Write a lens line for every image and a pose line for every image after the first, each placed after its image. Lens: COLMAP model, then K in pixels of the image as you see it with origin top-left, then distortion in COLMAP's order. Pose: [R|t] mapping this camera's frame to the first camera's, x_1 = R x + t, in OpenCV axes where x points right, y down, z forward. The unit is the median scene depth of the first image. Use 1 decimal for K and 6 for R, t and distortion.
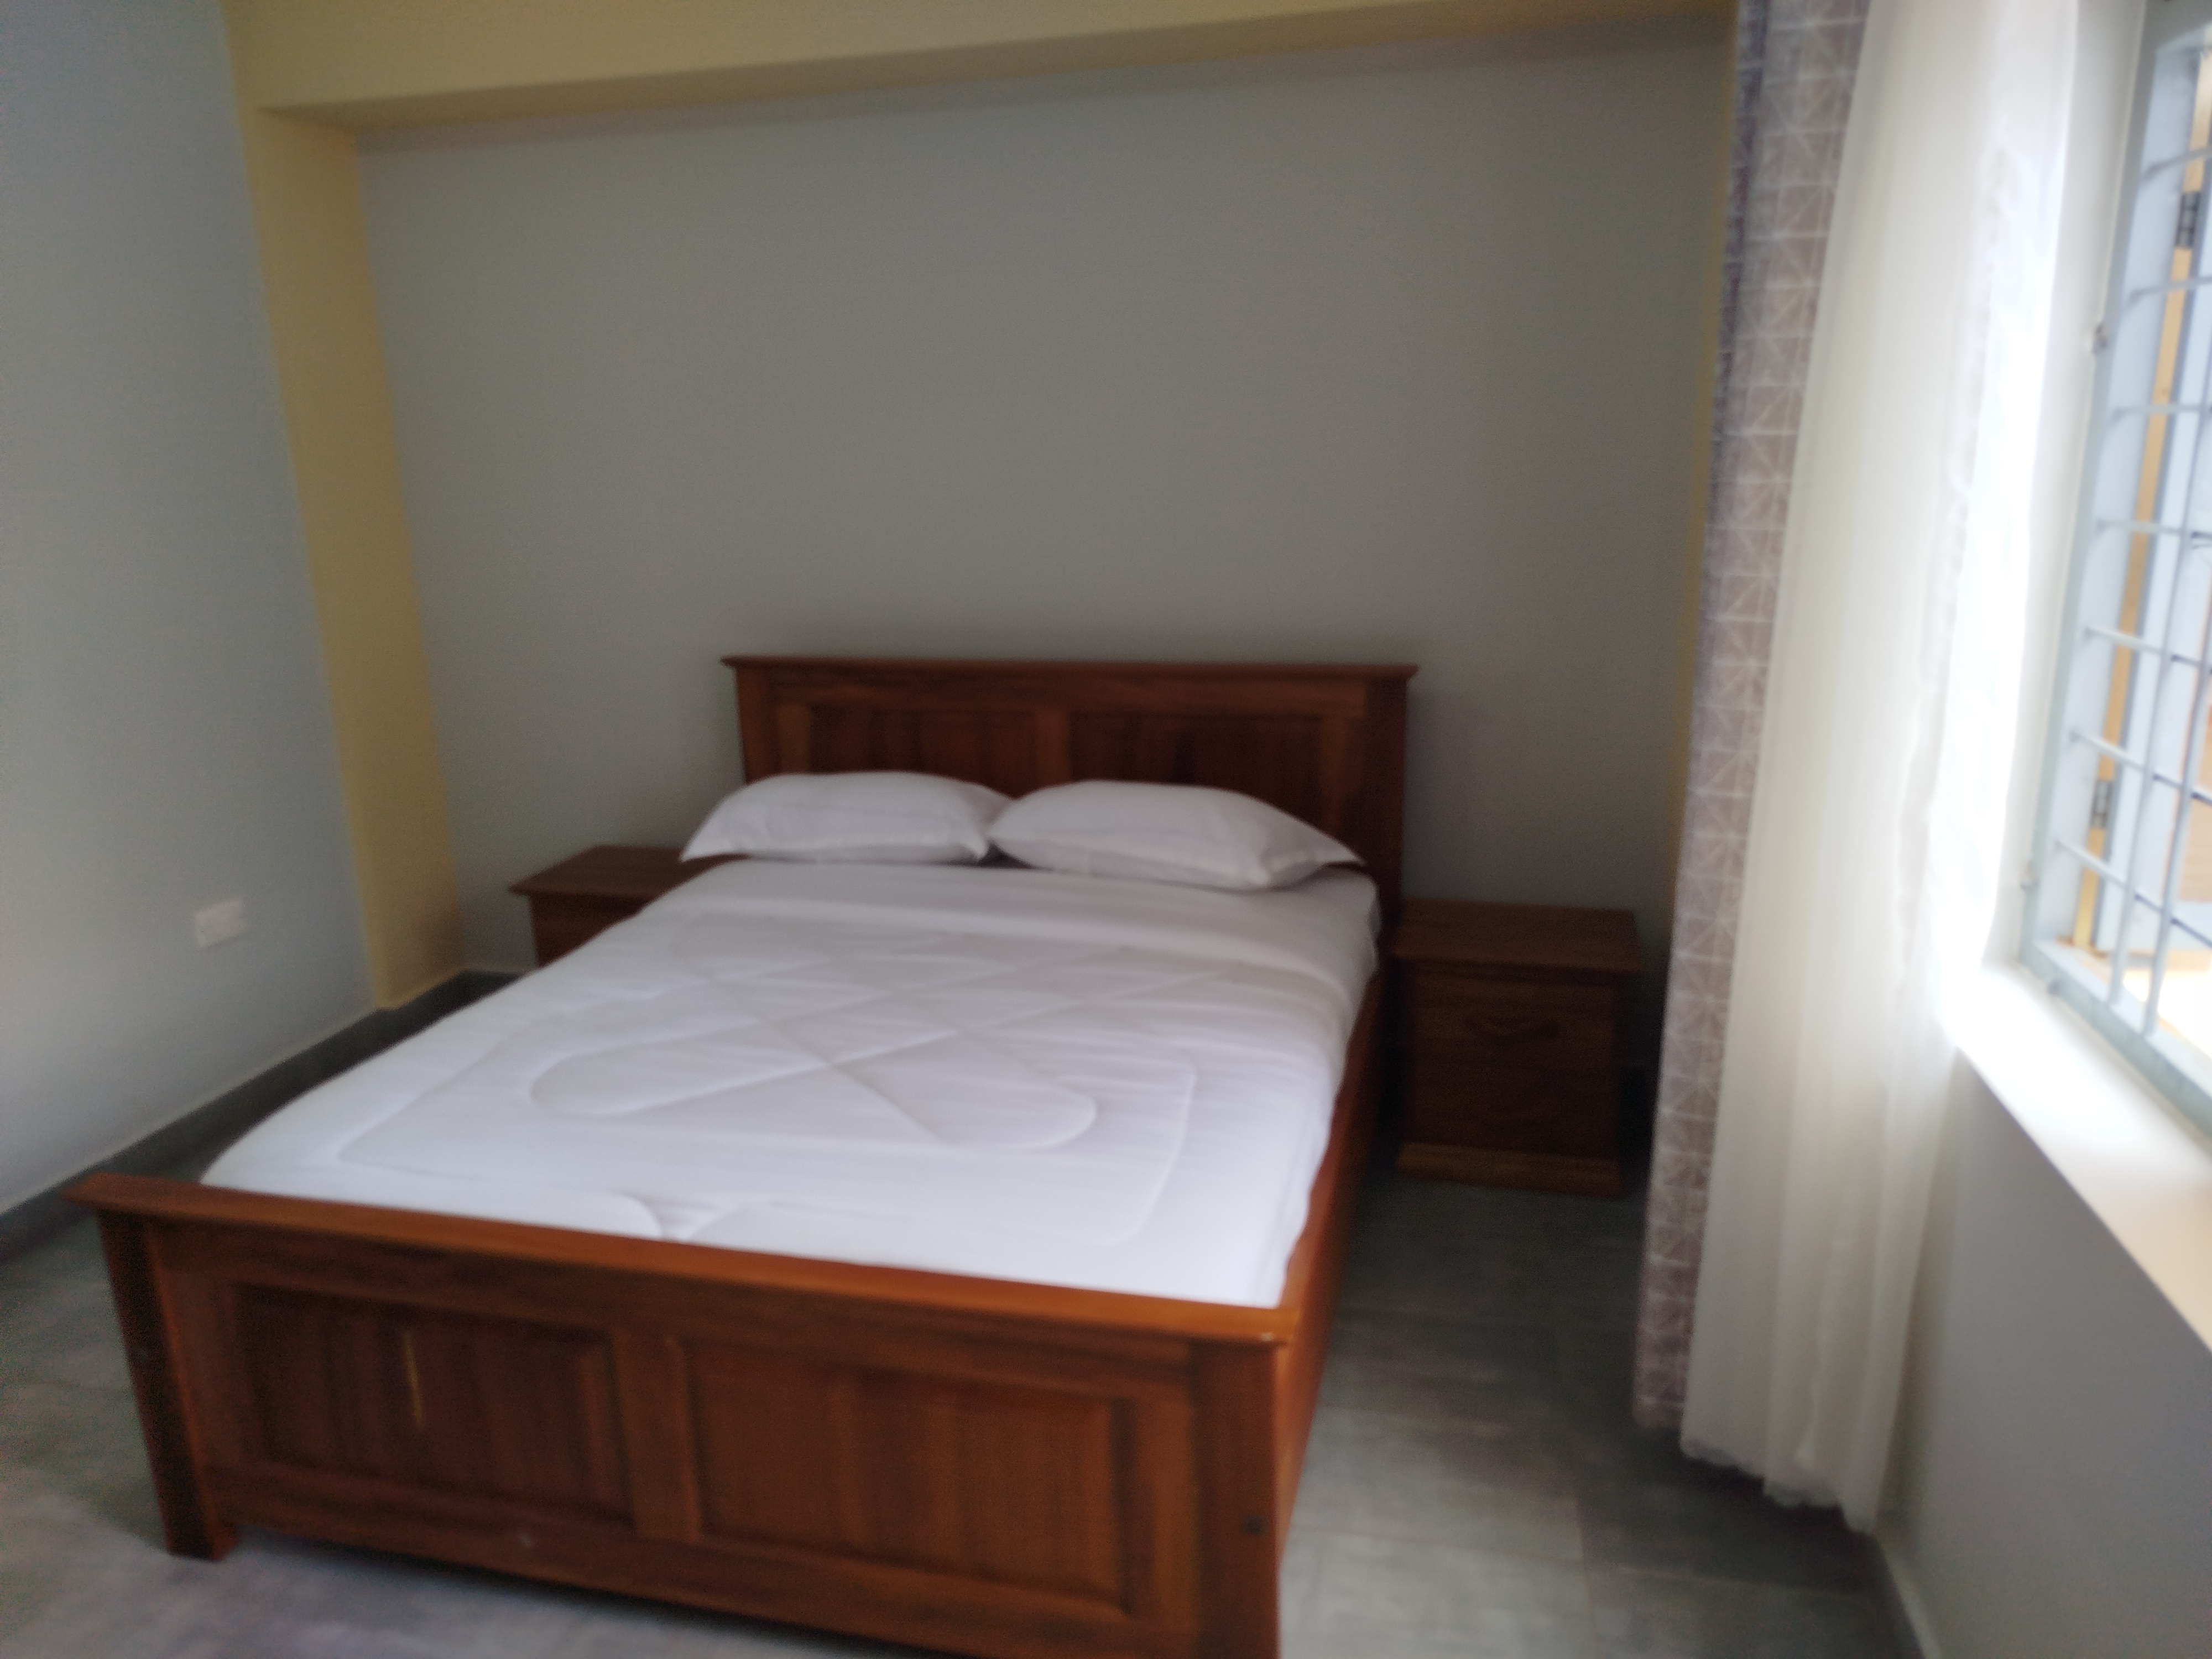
lens RADIAL K [[1530.9, 0, 1104.1], [0, 1530.9, 834.4], [0, 0, 1]] dist [0.002975, 0.012117]
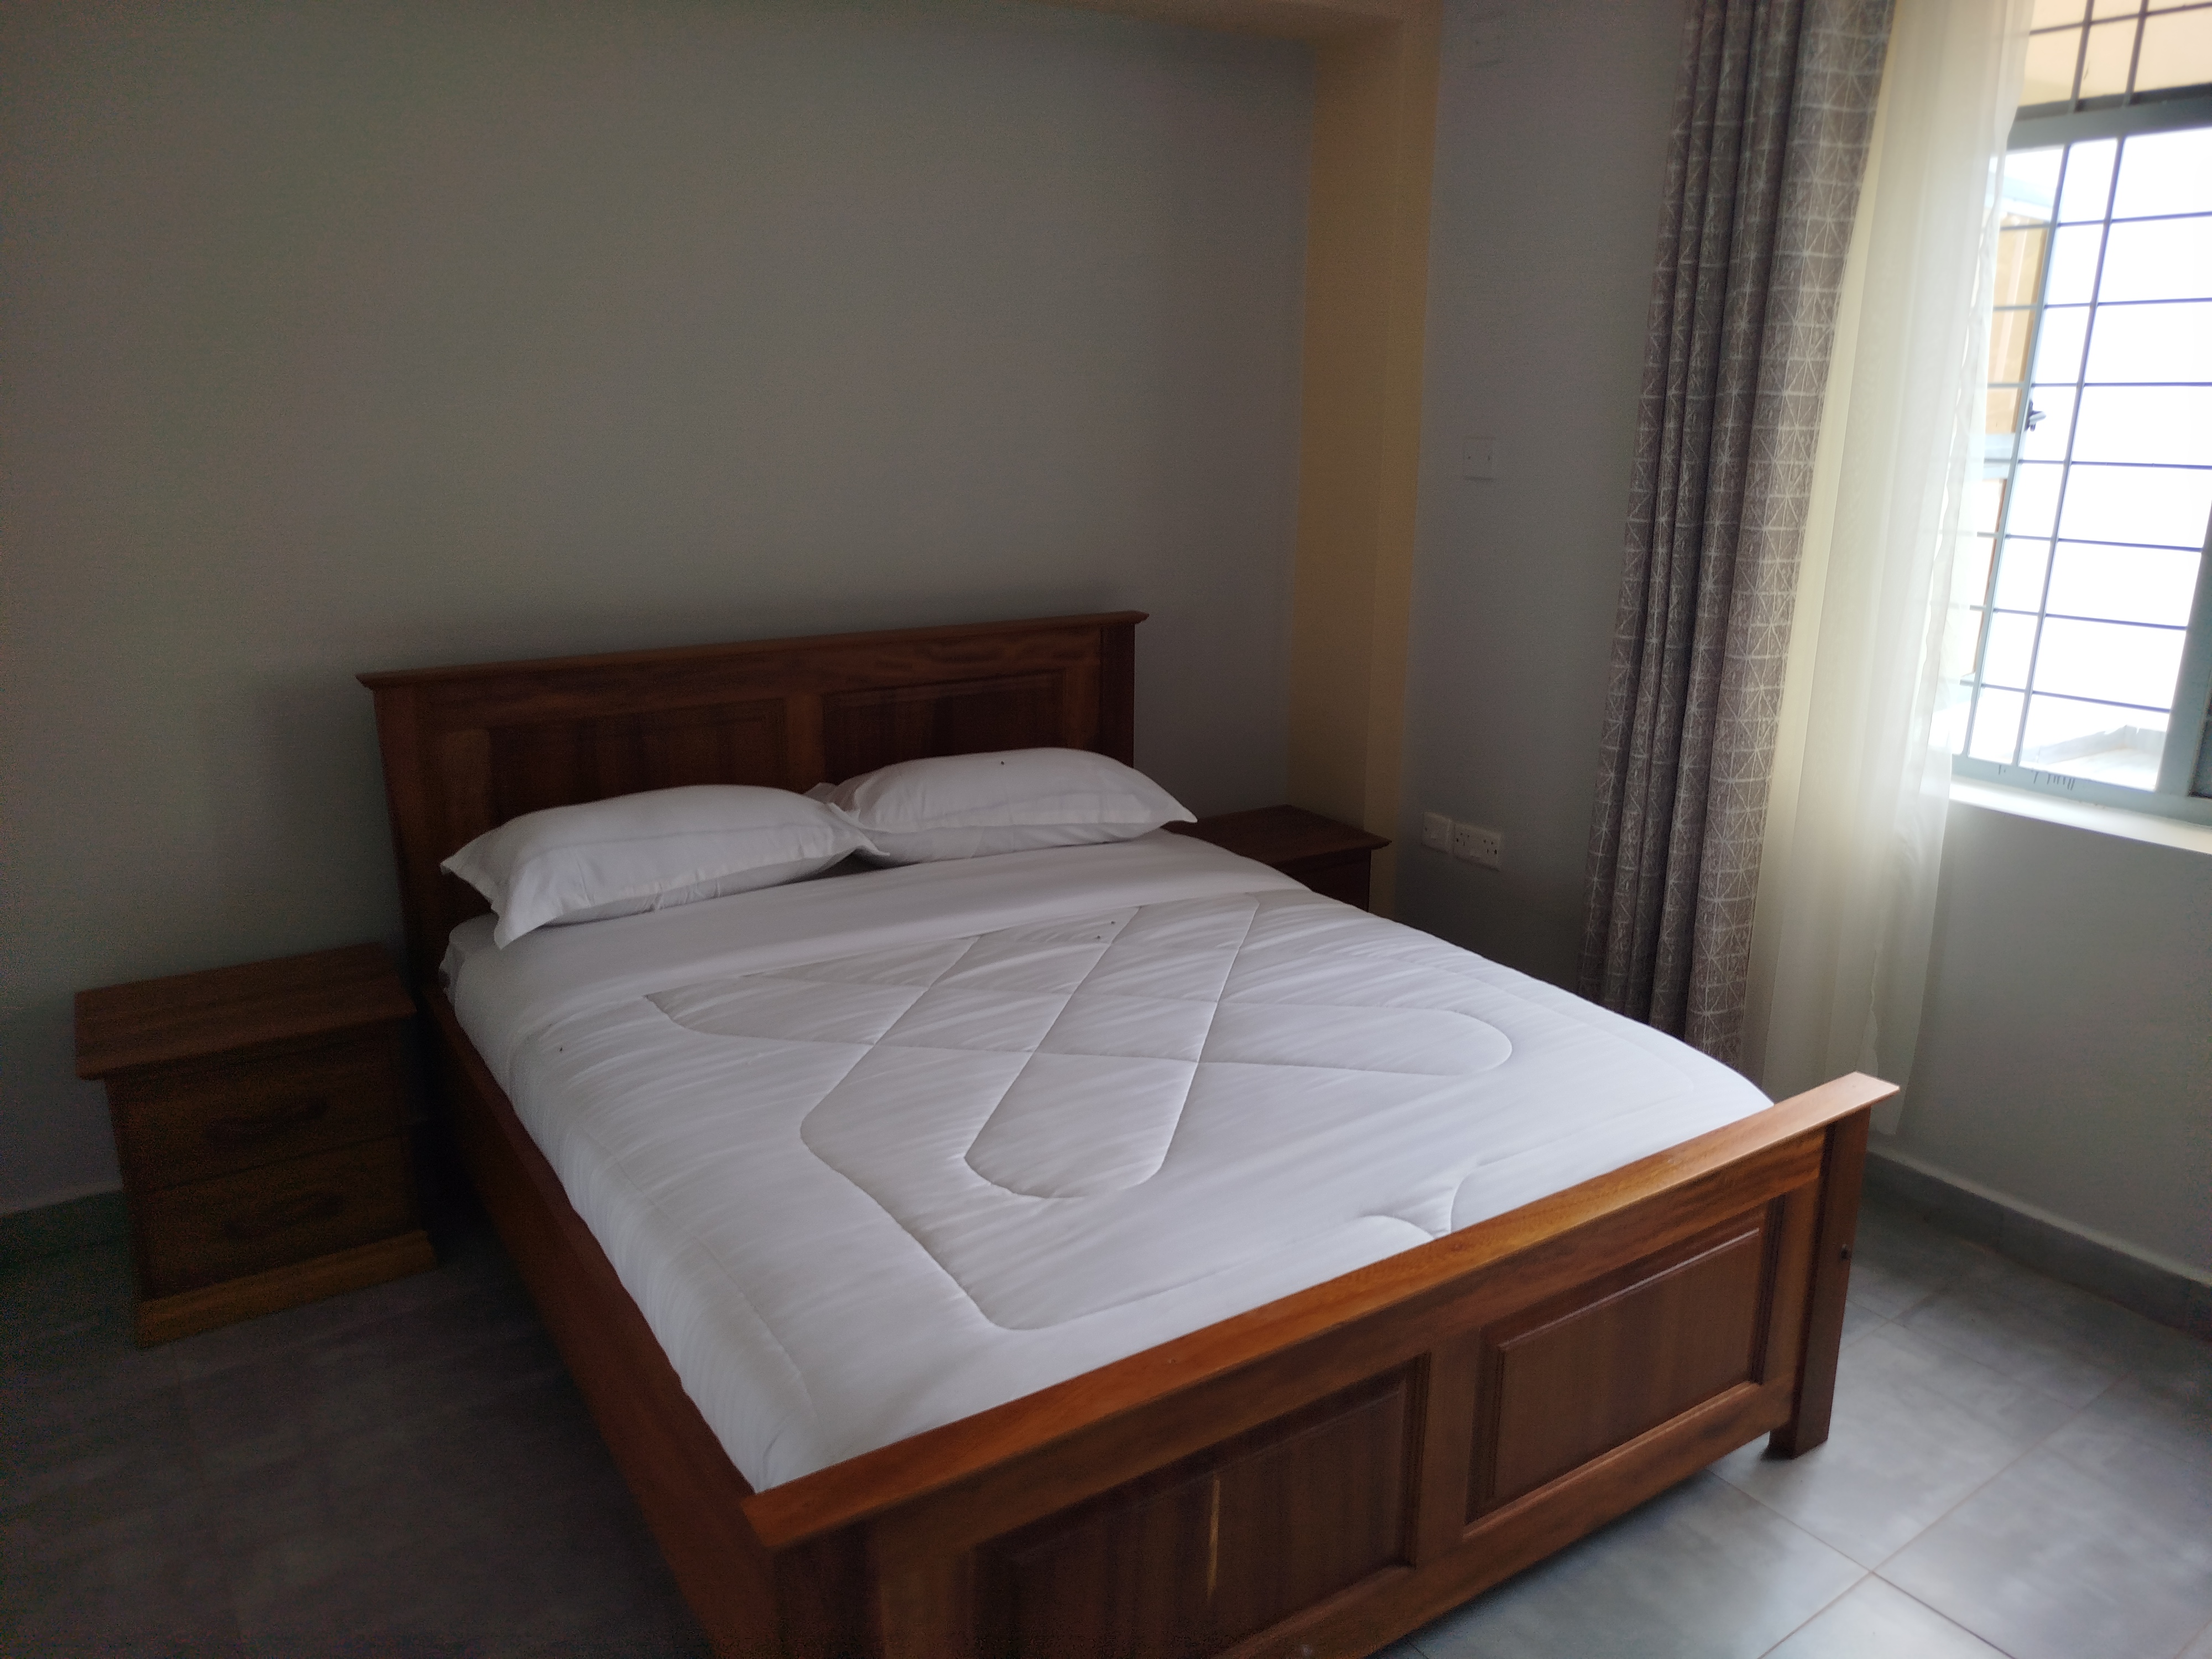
lens RADIAL K [[1572.8, 0, 1092.3], [0, 1572.8, 816.6], [0, 0, 1]] dist [-0.007708, 0.019954]
pose [[0.689812, -0.165052, 0.704924, -0.697024], [0.165526, 0.983832, 0.068378, -0.055984], [-0.704813, 0.069515, 0.705979, 0.301003]]
